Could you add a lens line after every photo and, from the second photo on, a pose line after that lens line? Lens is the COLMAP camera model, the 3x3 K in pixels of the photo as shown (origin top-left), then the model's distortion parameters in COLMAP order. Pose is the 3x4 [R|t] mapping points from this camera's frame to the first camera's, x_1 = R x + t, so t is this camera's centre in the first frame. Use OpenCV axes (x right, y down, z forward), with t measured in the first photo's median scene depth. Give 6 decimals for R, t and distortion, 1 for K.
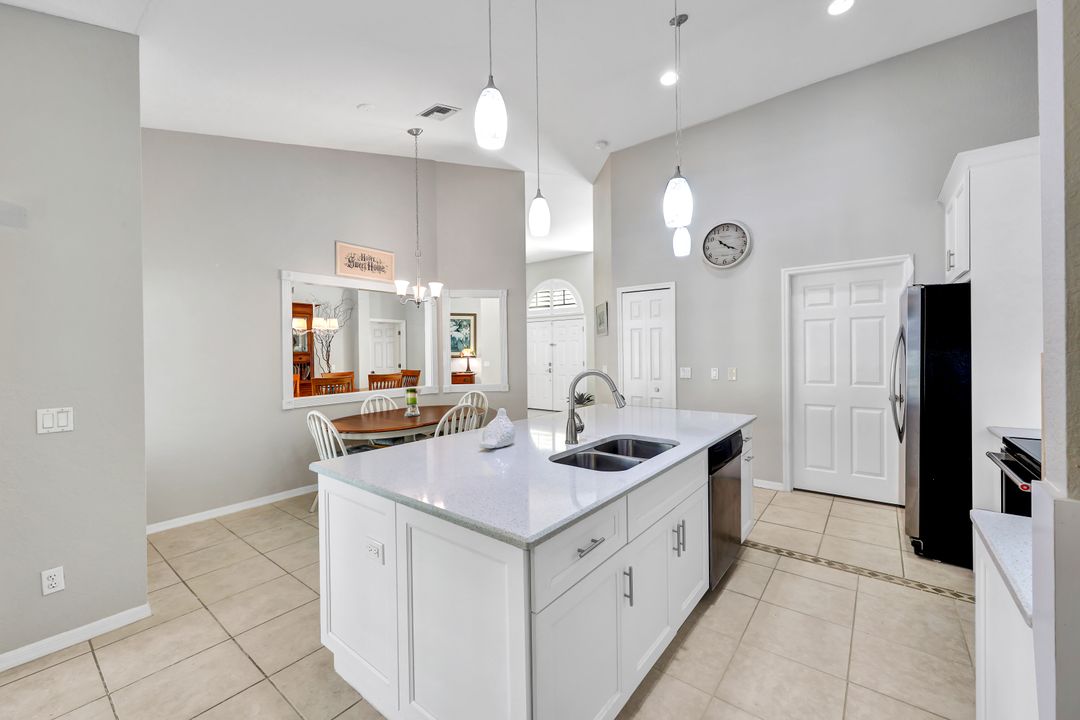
lens RADIAL K [[434.1, 0, 542.3], [0, 434.1, 351.1], [0, 0, 1]] dist [-0.000843, -0.000193]
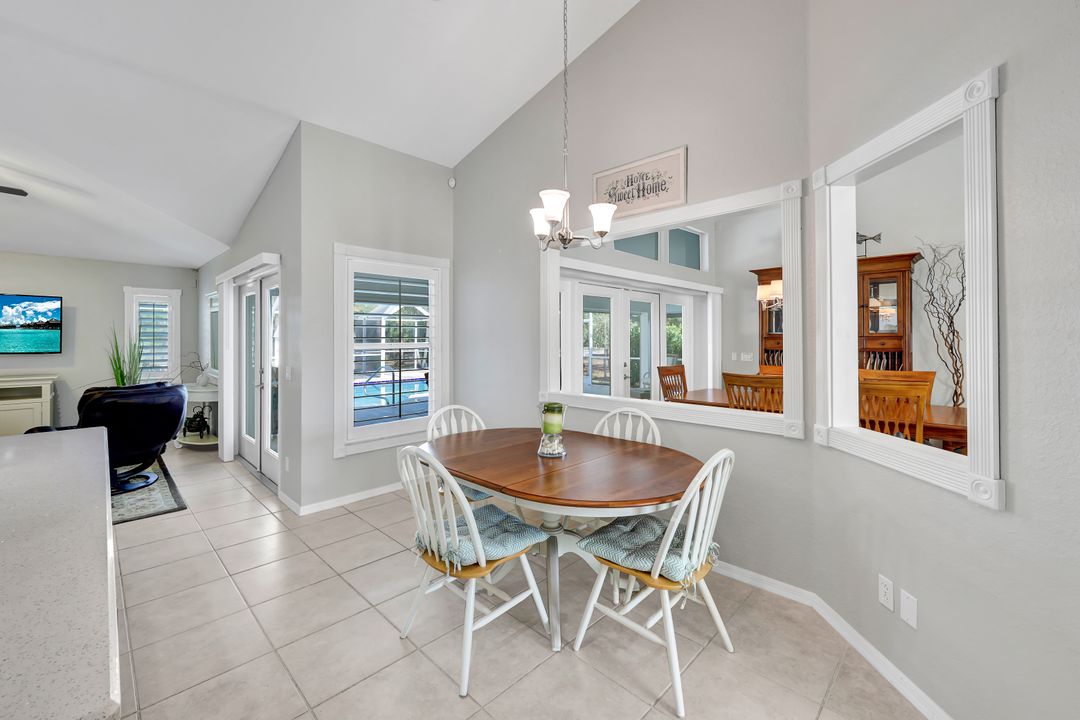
lens RADIAL K [[443.3, 0, 516.3], [0, 443.3, 335.5], [0, 0, 1]] dist [-0.003290, -0.000040]
pose [[-0.134886, 0.003738, -0.990854, 0.230952], [0.005639, 0.999980, 0.003005, 0.000866], [0.990845, -0.005183, -0.134905, 0.995192]]
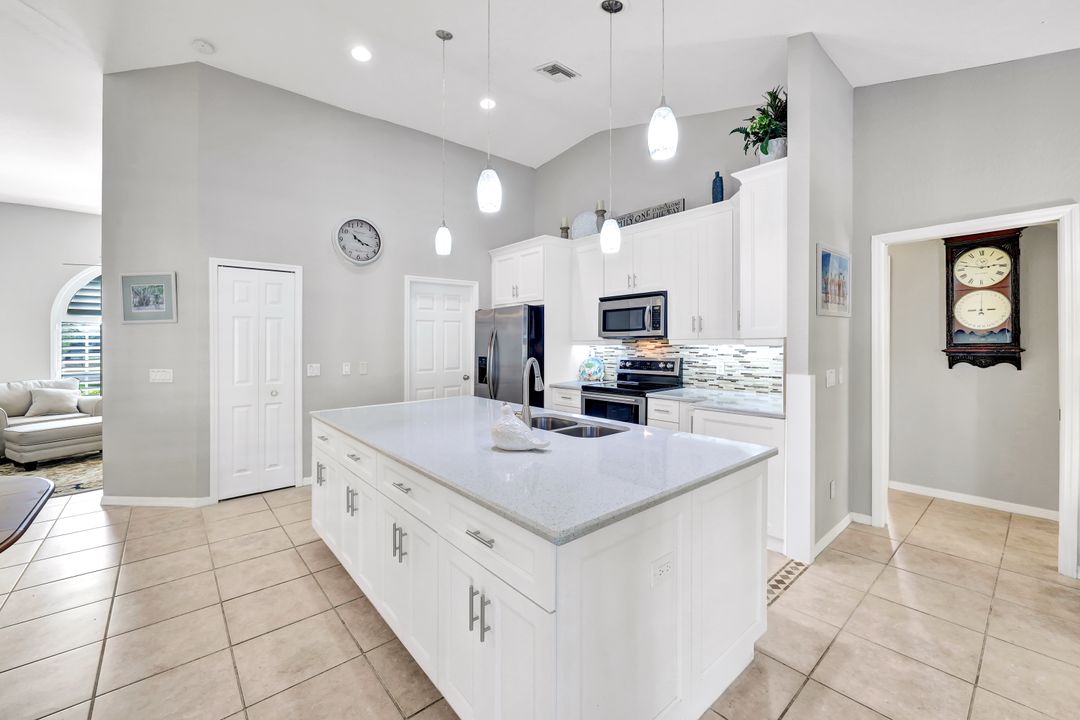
lens RADIAL K [[432.7, 0, 527.9], [0, 432.7, 339.9], [0, 0, 1]] dist [-0.001207, -0.000073]
pose [[0.206439, 0.015219, 0.978341, -0.470502], [0.008172, 0.999817, -0.017278, 0.007267], [-0.978425, 0.011561, 0.206277, 0.400427]]
